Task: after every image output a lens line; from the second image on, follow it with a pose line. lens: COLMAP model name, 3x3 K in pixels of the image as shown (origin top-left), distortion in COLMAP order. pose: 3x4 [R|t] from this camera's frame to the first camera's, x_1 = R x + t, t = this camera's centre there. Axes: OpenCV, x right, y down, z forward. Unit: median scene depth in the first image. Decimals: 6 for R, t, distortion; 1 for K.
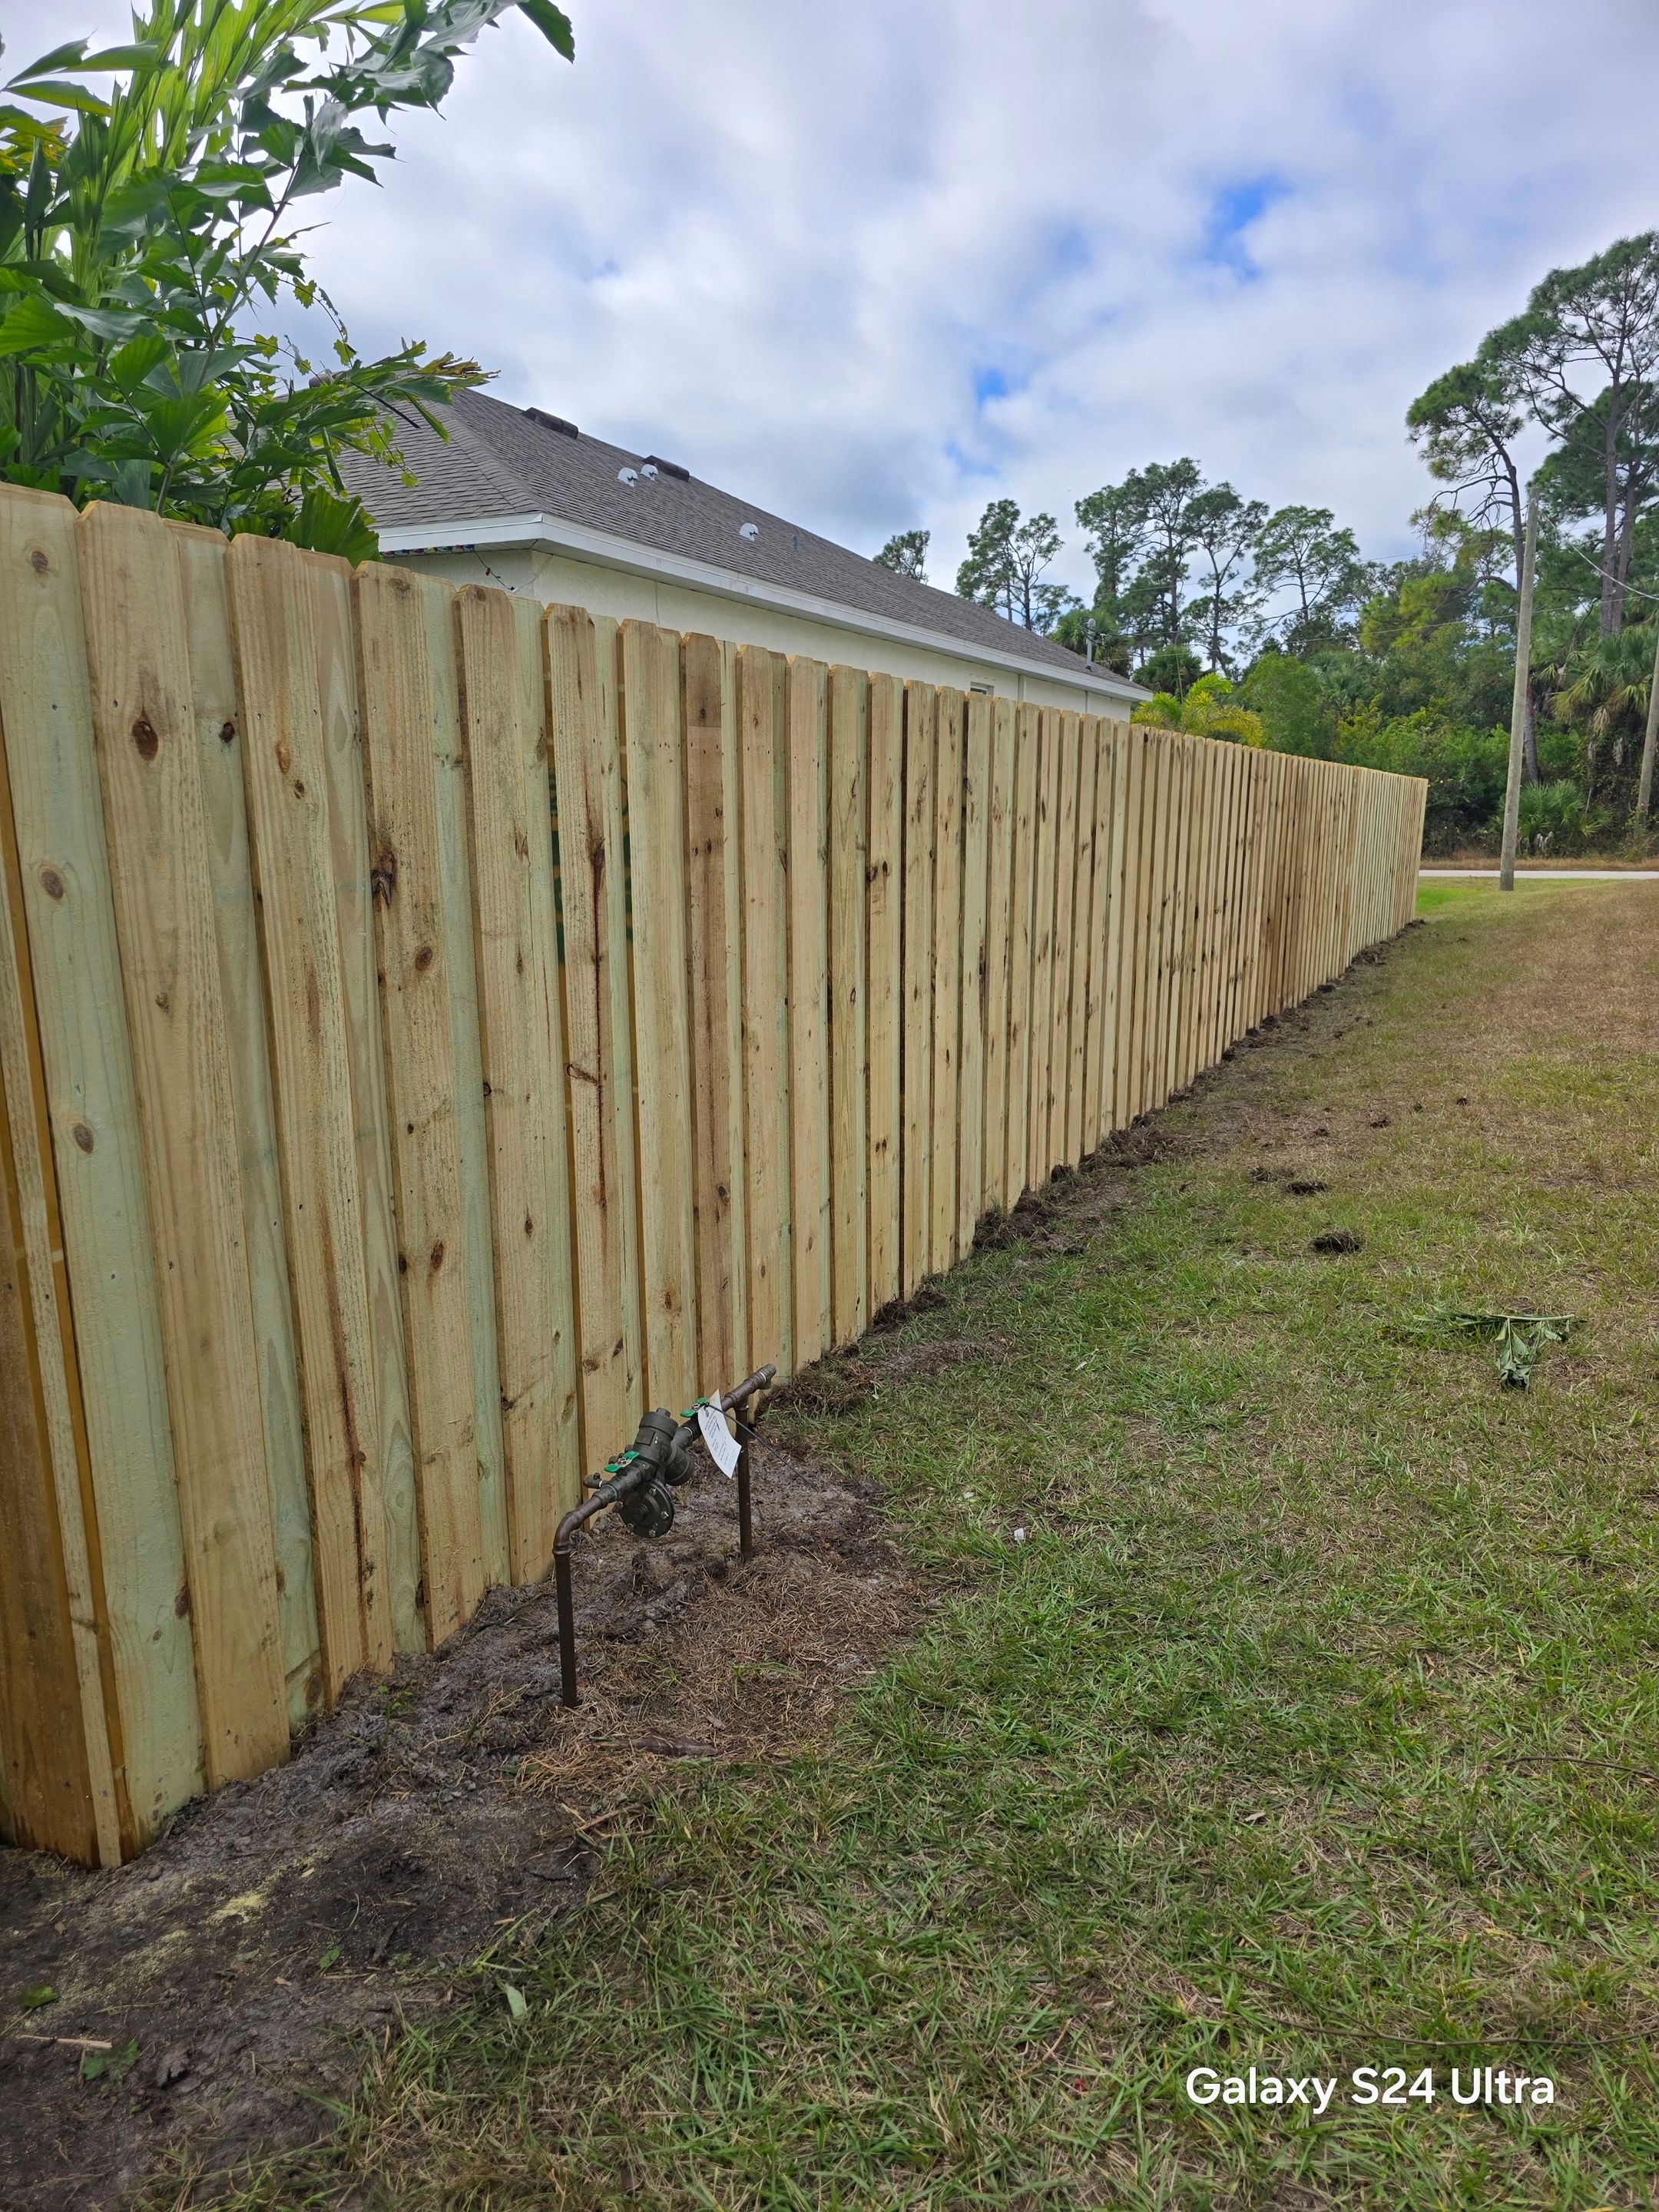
lens RADIAL K [[1497.3, 0, 829.6], [0, 1497.3, 1146.3], [0, 0, 1]] dist [0.065301, -0.056668]
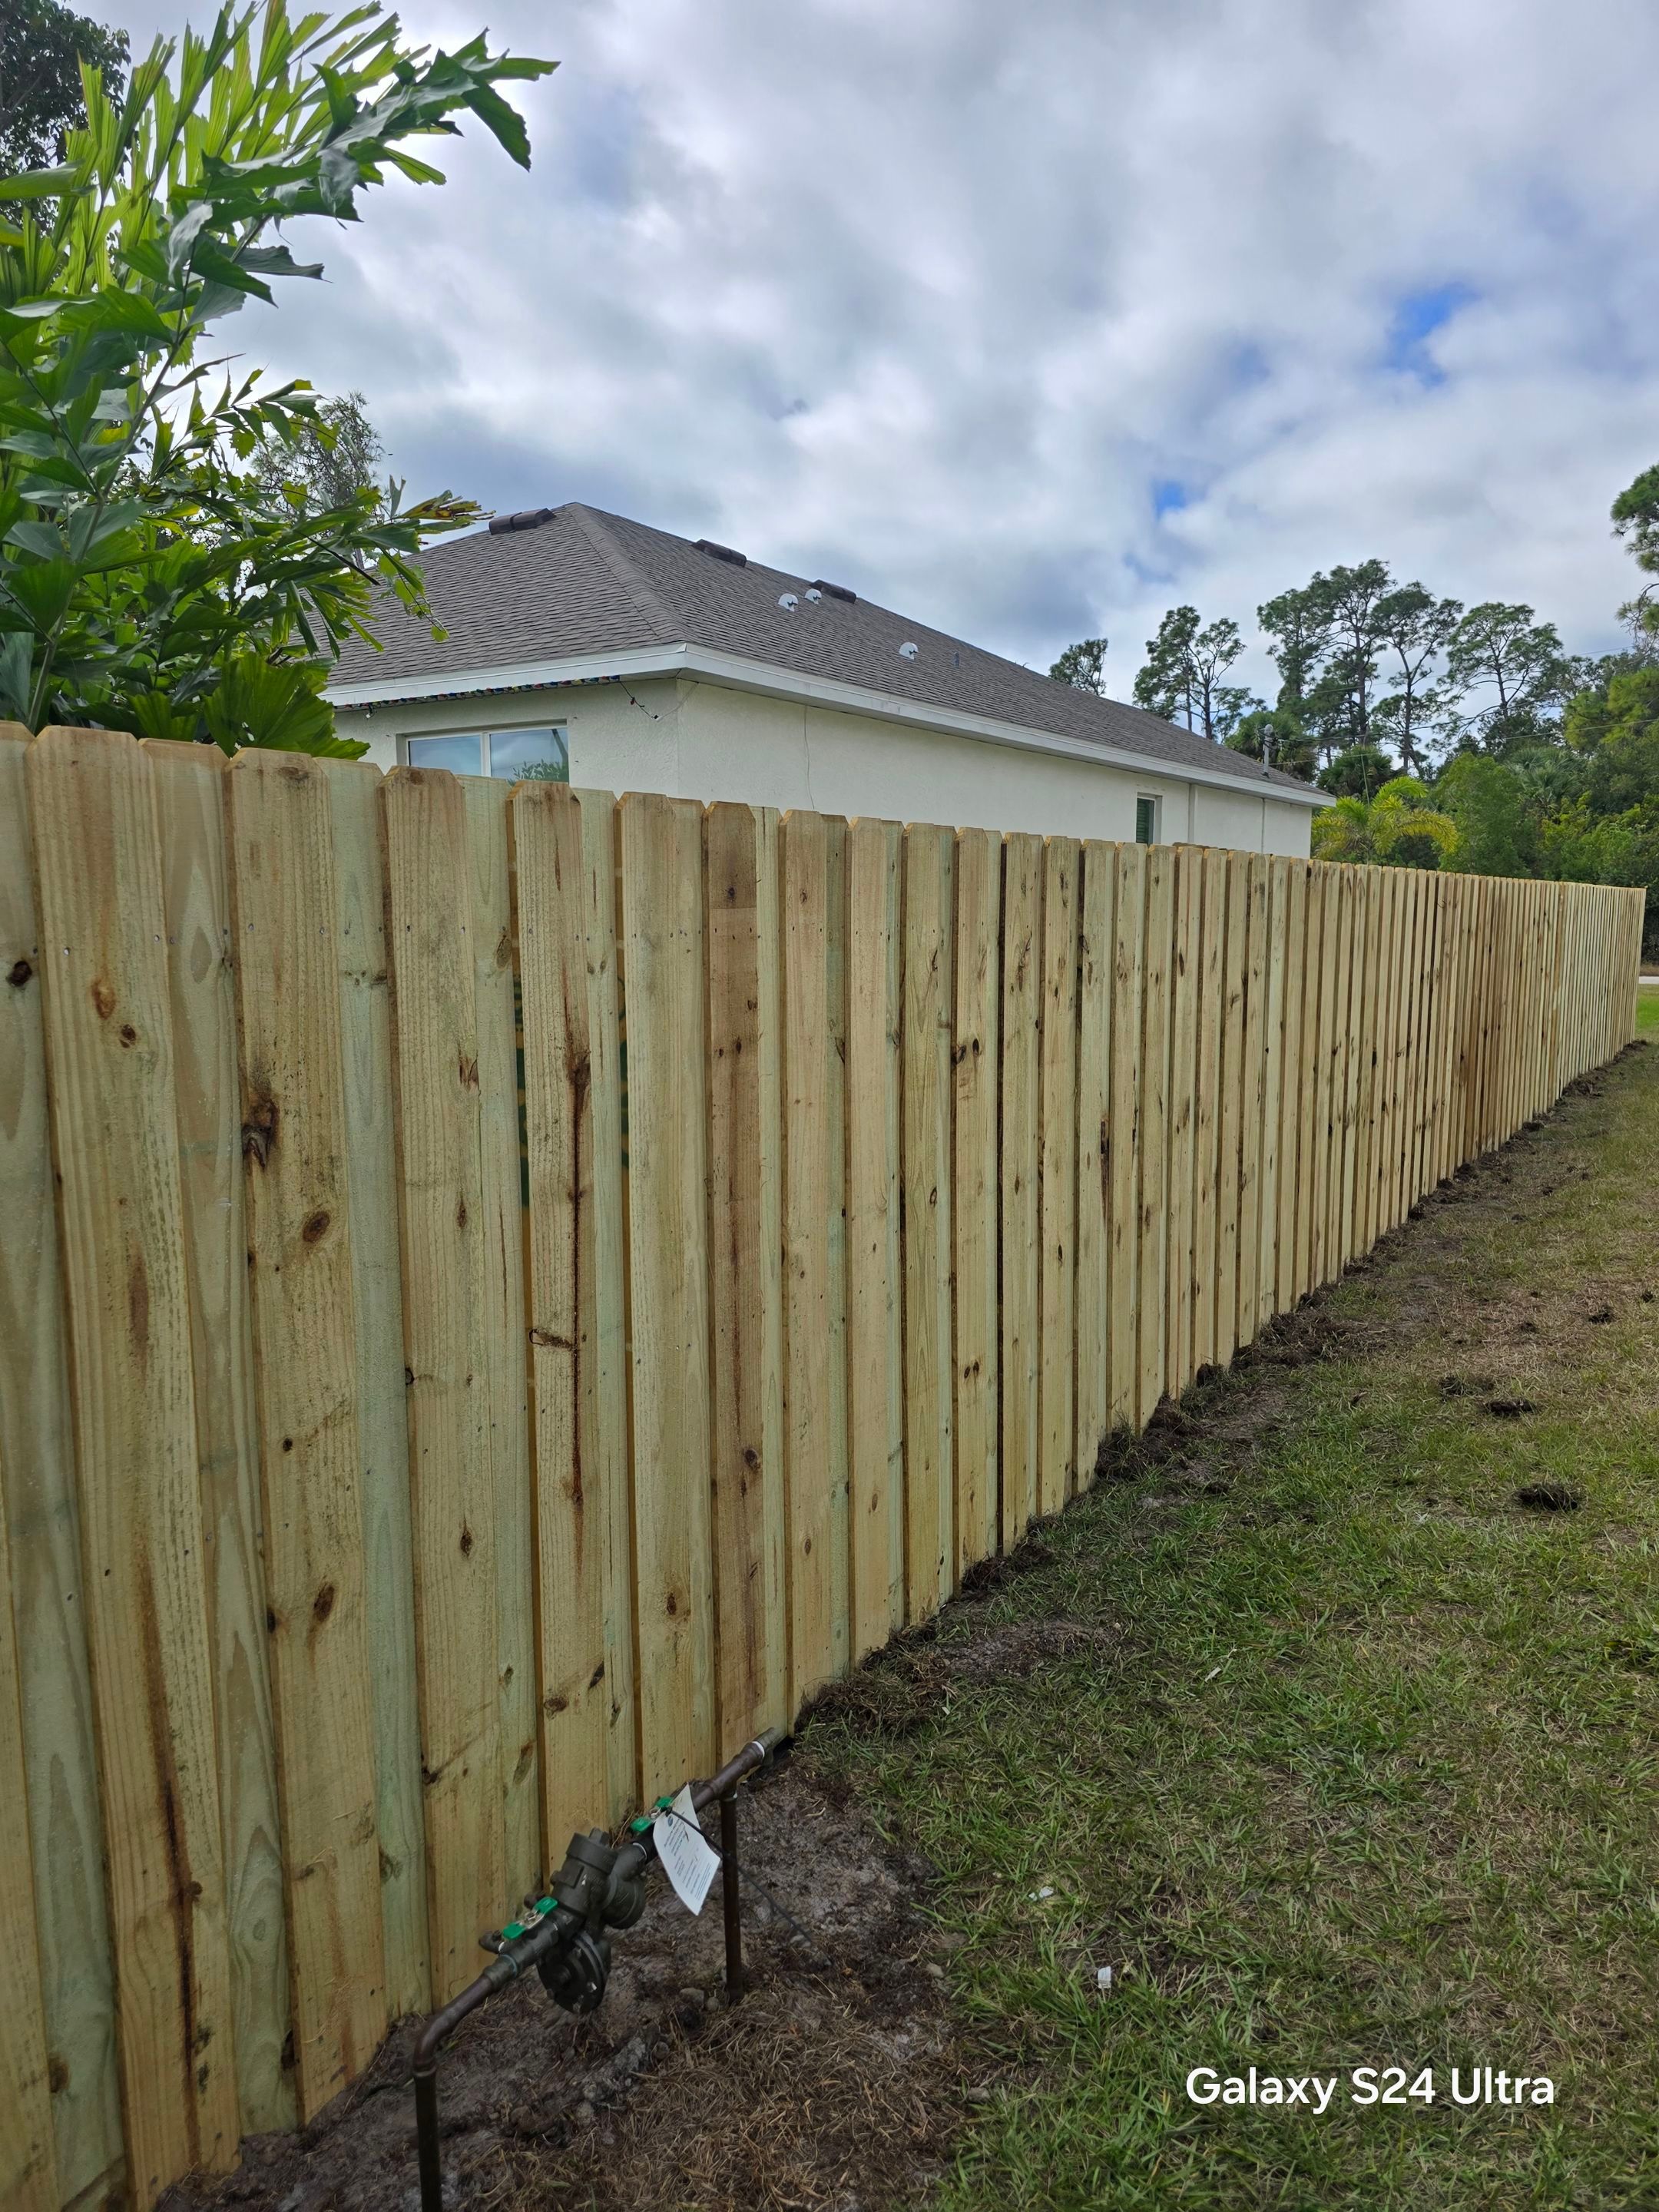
lens RADIAL K [[1511.2, 0, 816.7], [0, 1511.2, 1108.8], [0, 0, 1]] dist [0.062293, -0.055418]
pose [[0.992271, 0.009776, -0.123702, 0.042758], [-0.020840, 0.995861, -0.088464, -0.057362], [0.122325, 0.090358, 0.988368, 0.111524]]
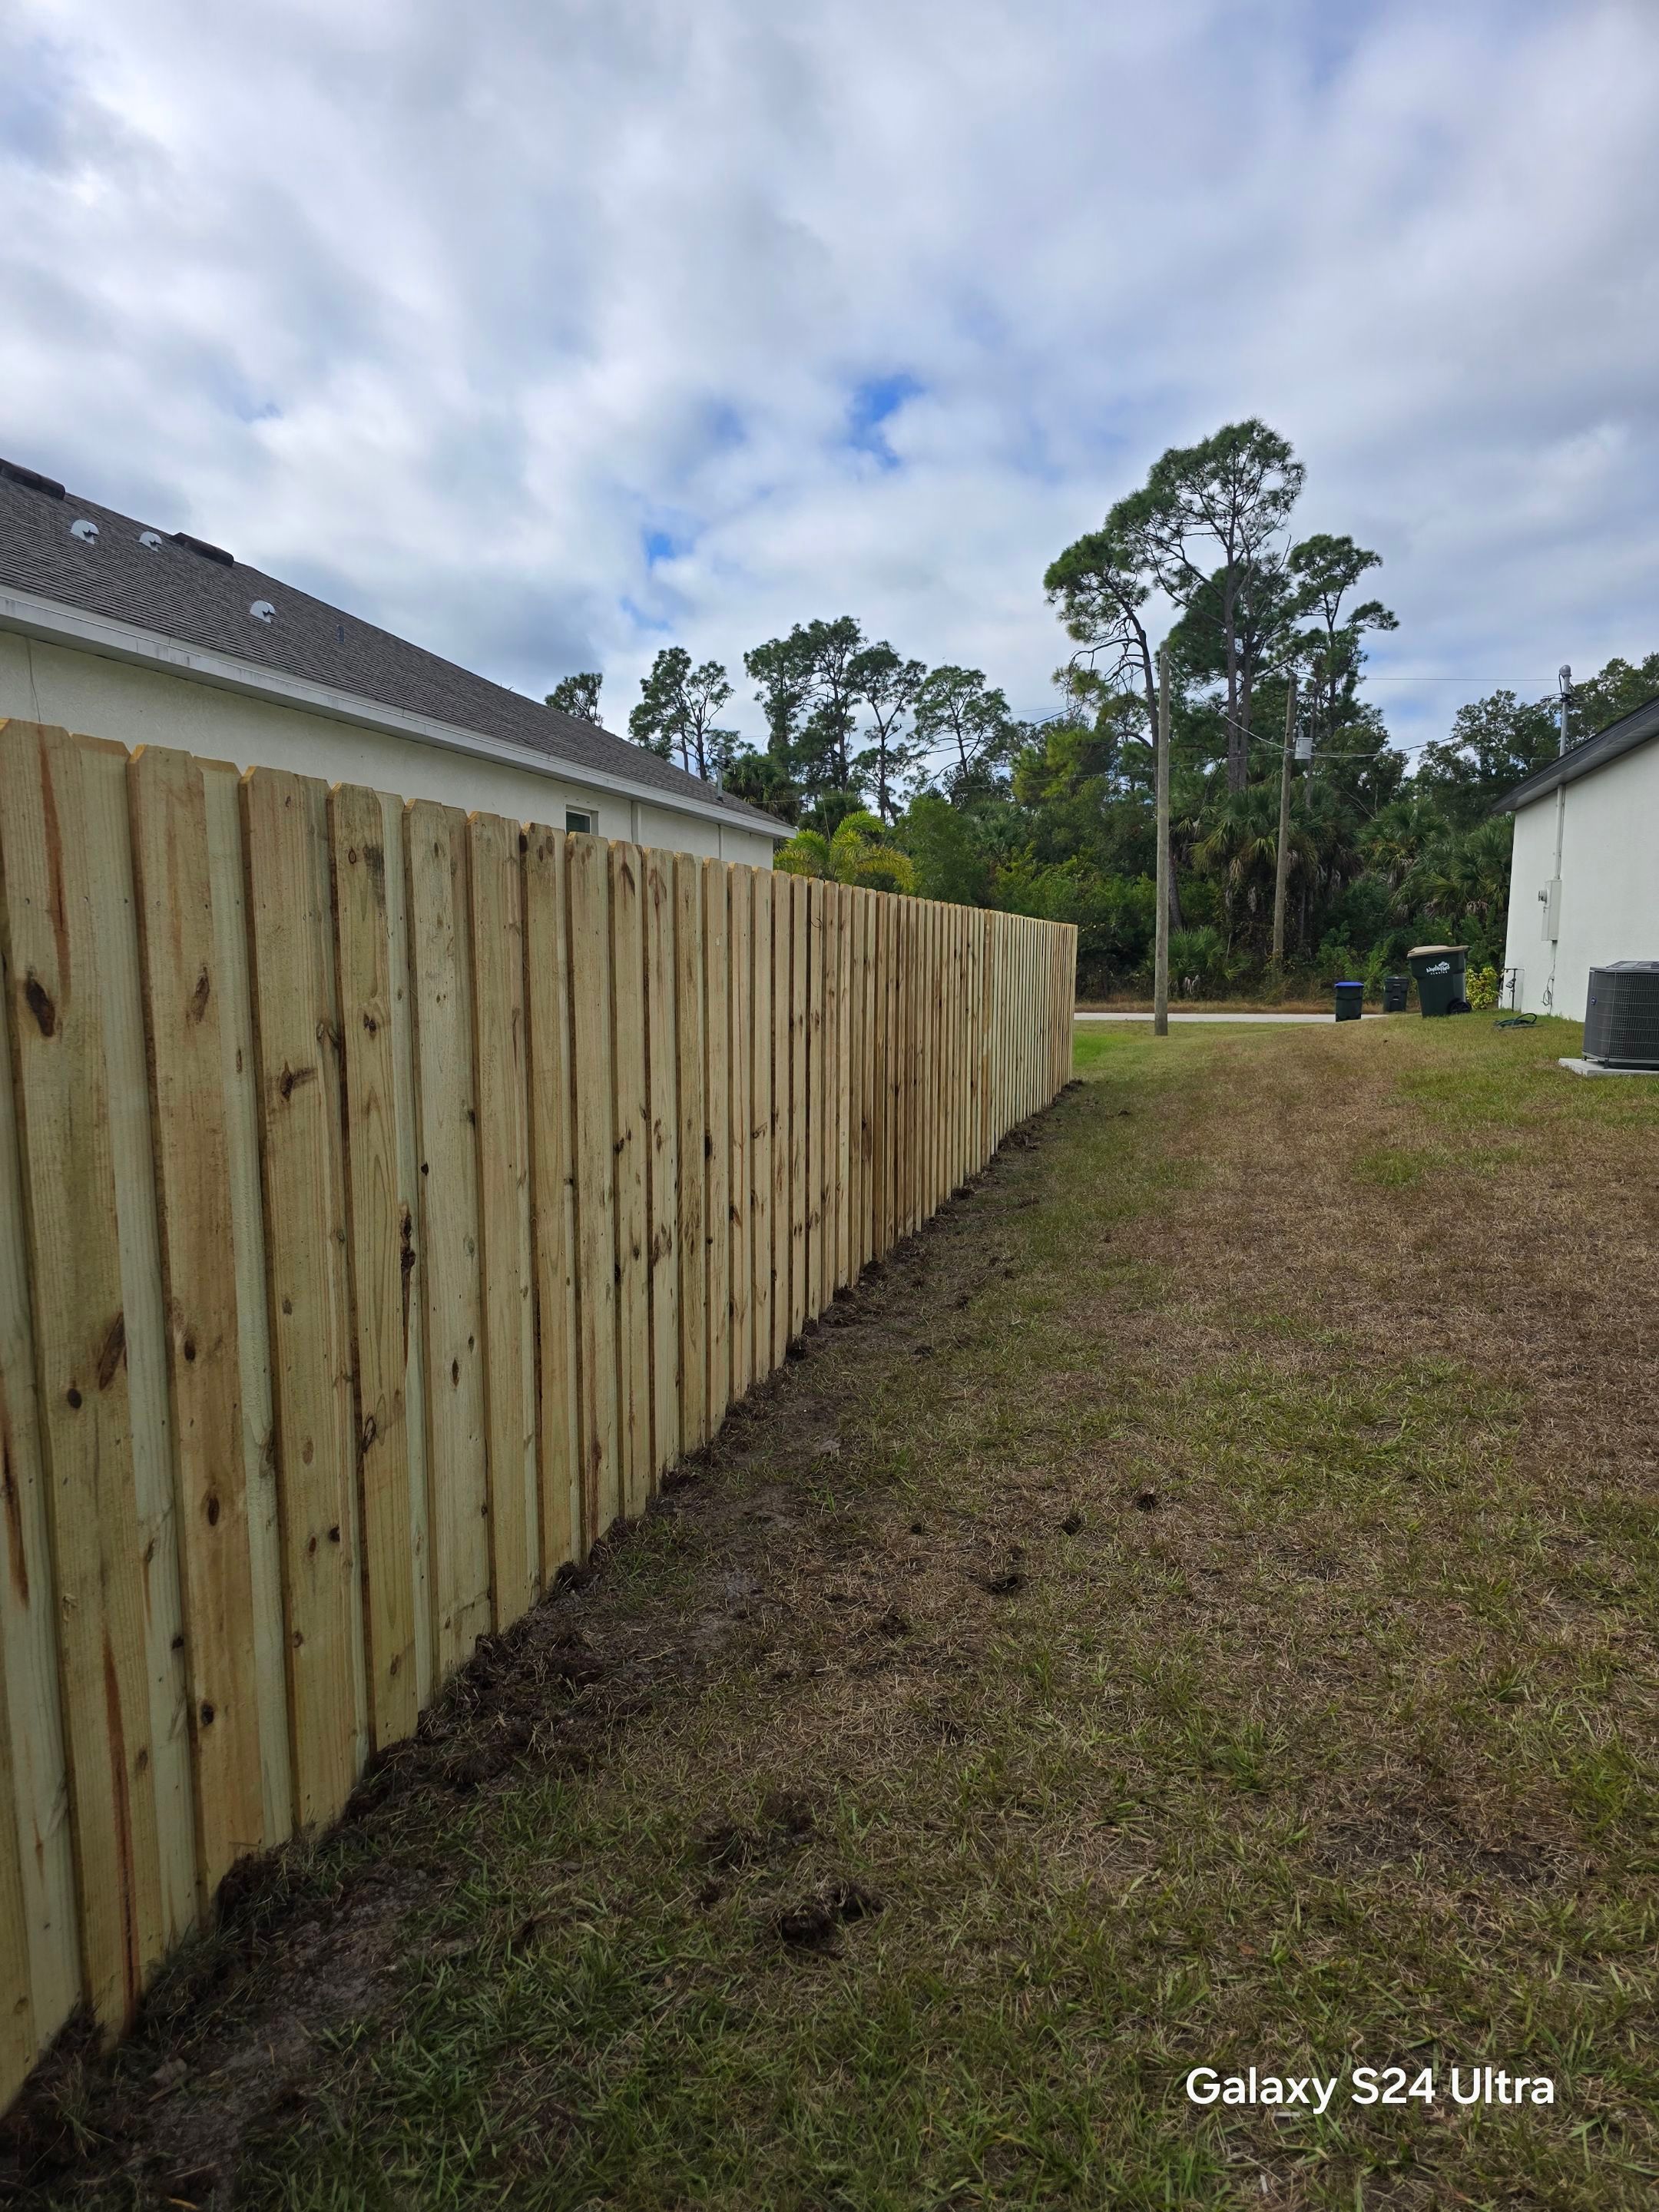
lens RADIAL K [[1467.0, 0, 826.3], [0, 1467.0, 1141.0], [0, 0, 1]] dist [0.103334, -0.146419]
pose [[0.980984, -0.019895, 0.193065, 0.259696], [0.036886, 0.995714, -0.084811, -0.155641], [-0.190550, 0.090320, 0.977514, 0.621749]]
